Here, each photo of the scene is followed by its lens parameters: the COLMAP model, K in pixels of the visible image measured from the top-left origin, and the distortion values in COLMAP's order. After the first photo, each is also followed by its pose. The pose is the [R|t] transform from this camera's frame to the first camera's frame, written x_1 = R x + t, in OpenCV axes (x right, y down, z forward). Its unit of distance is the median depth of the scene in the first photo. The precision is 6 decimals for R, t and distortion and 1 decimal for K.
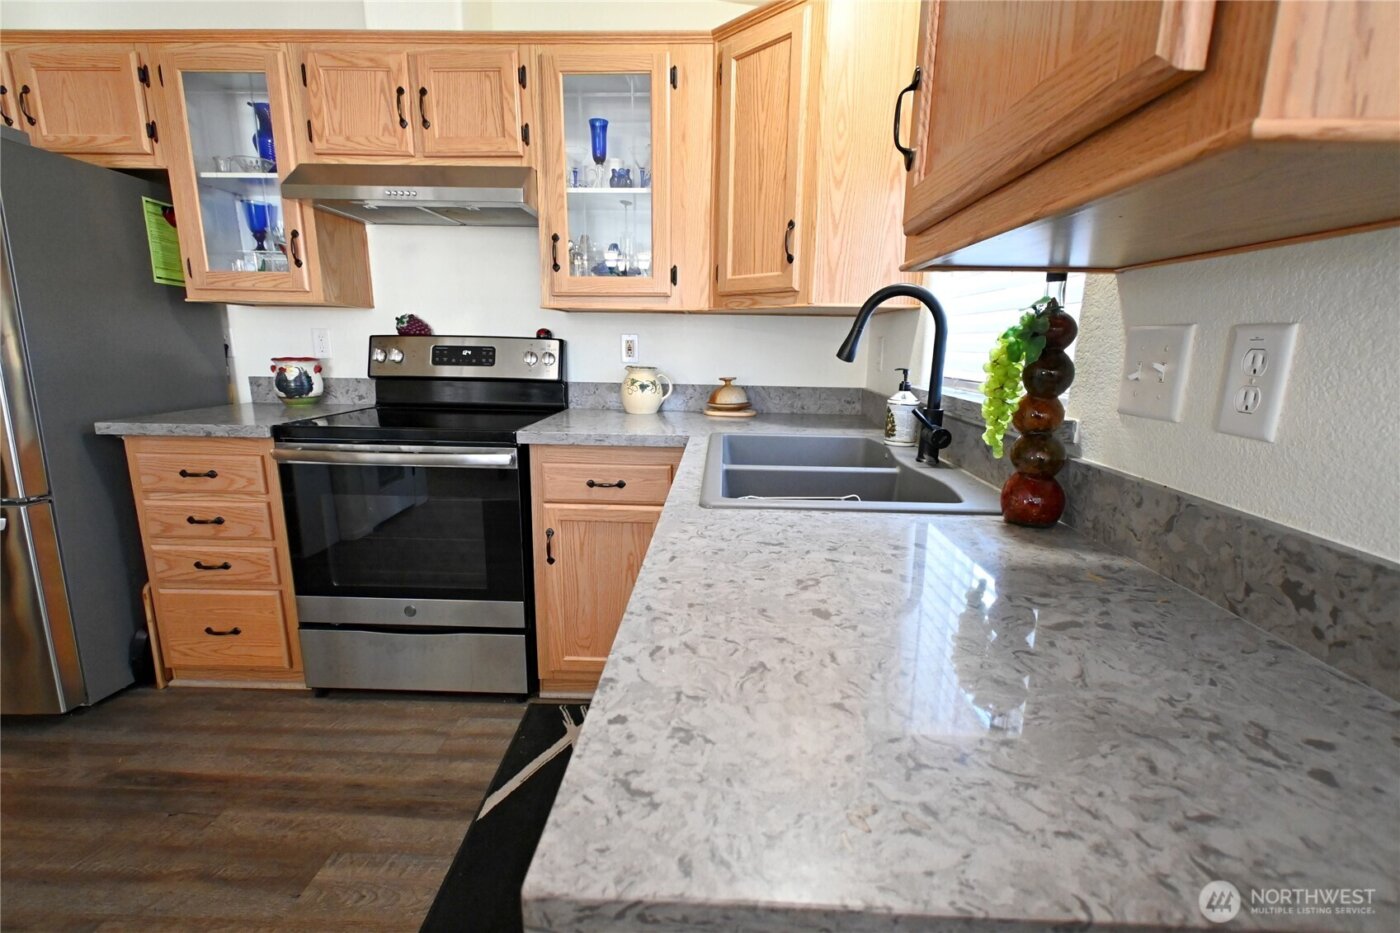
lens RADIAL K [[620.0, 0, 706.7], [0, 620.0, 473.1], [0, 0, 1]] dist [0.008505, -0.000249]
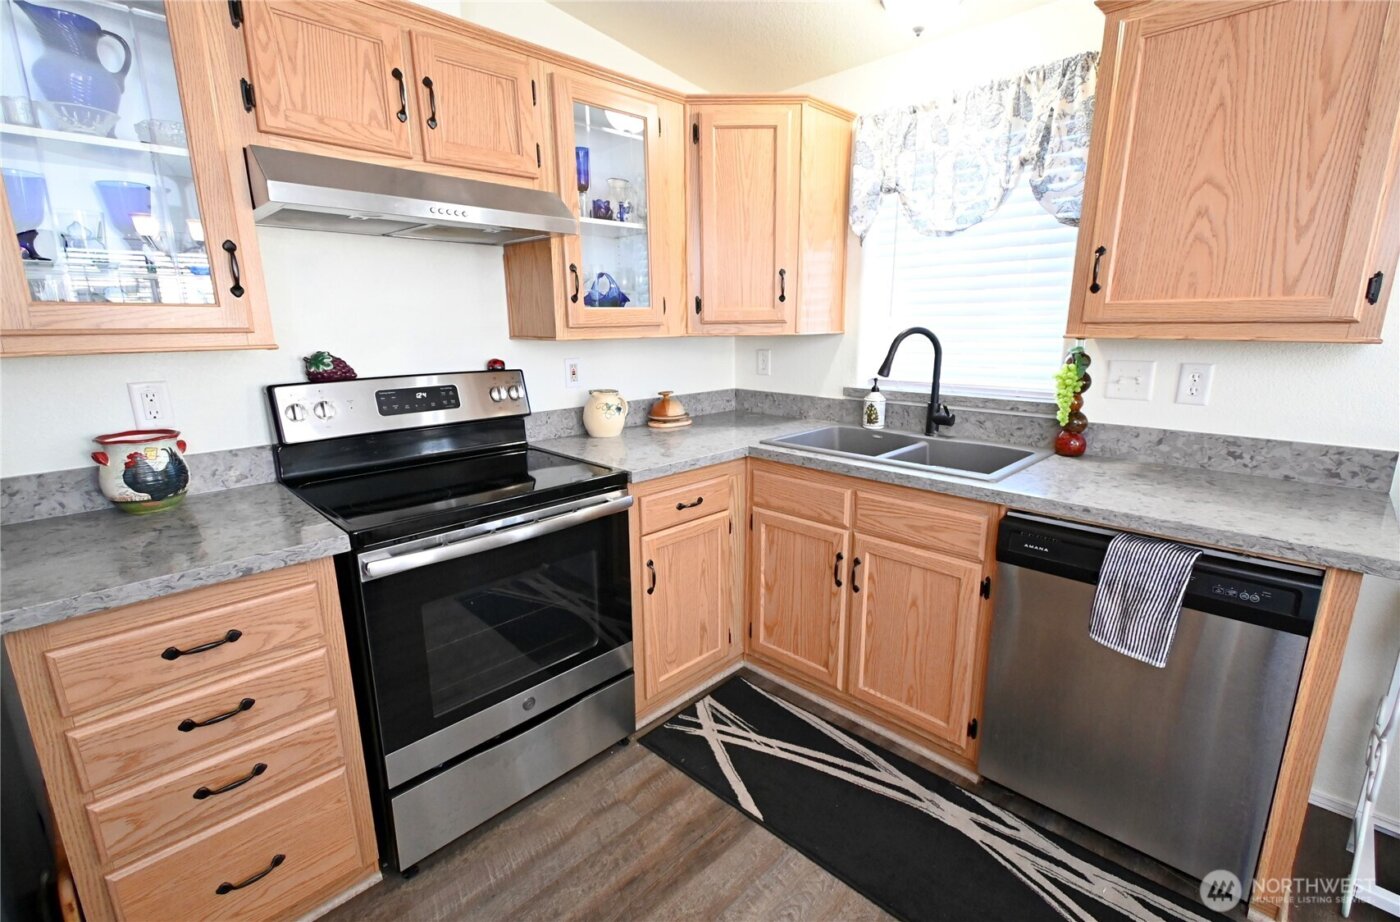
lens RADIAL K [[617.2, 0, 702.2], [0, 617.2, 462.2], [0, 0, 1]] dist [0.001826, 0.000042]
pose [[0.682548, -0.185300, 0.706960, -0.851846], [0.170799, 0.980981, 0.092223, -0.141784], [-0.710603, 0.057801, 0.701215, 0.213317]]
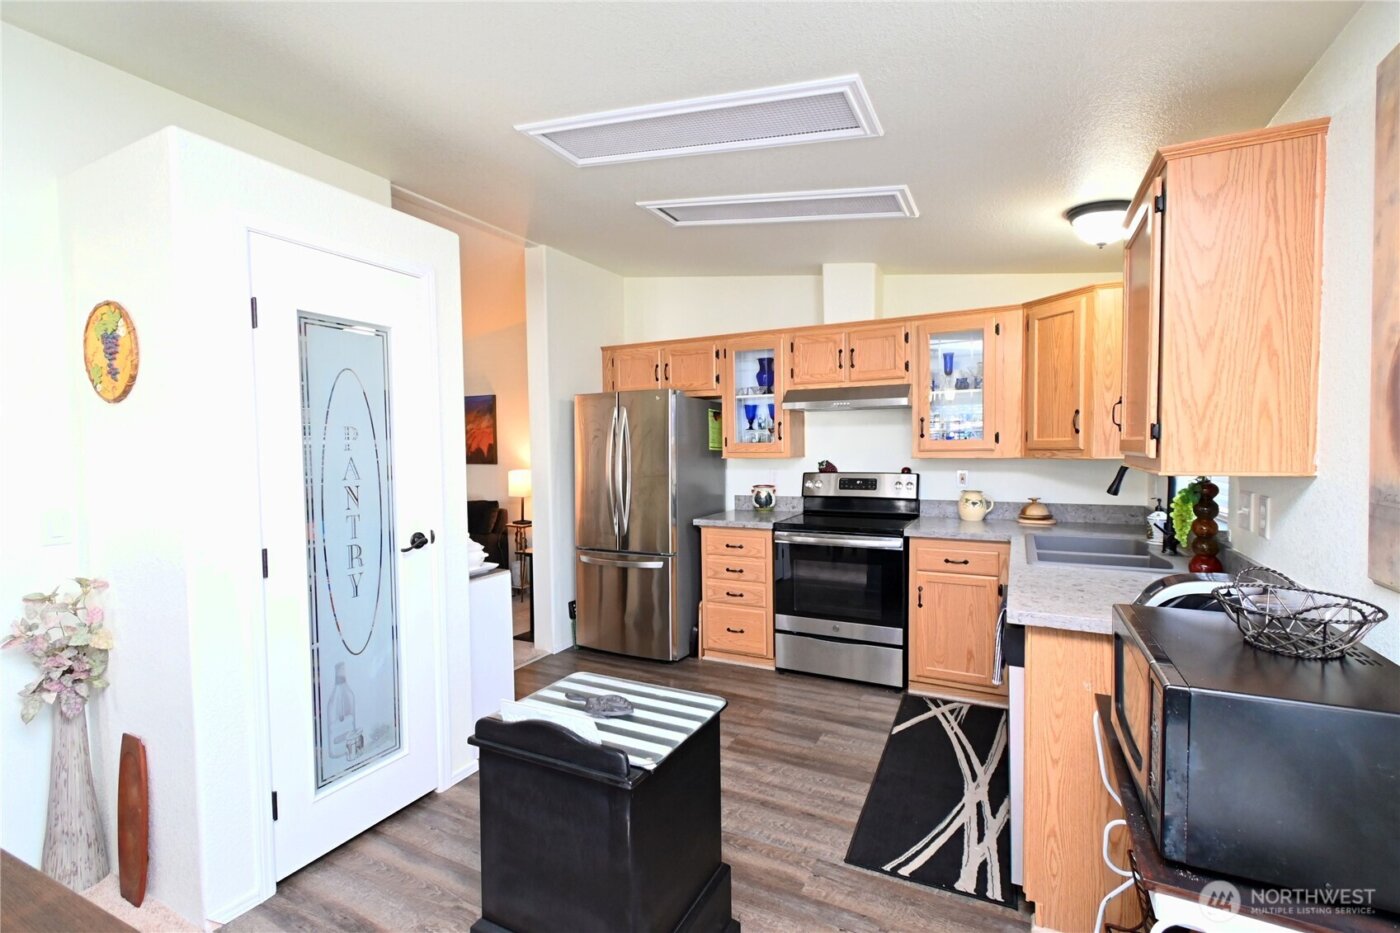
lens RADIAL K [[620.0, 0, 706.7], [0, 620.0, 473.1], [0, 0, 1]] dist [0.008505, -0.000249]
pose [[0.905903, -0.008867, -0.423392, -0.055924], [-0.060853, 0.986679, -0.150867, 0.073340], [0.419090, 0.162436, 0.893296, -0.814172]]
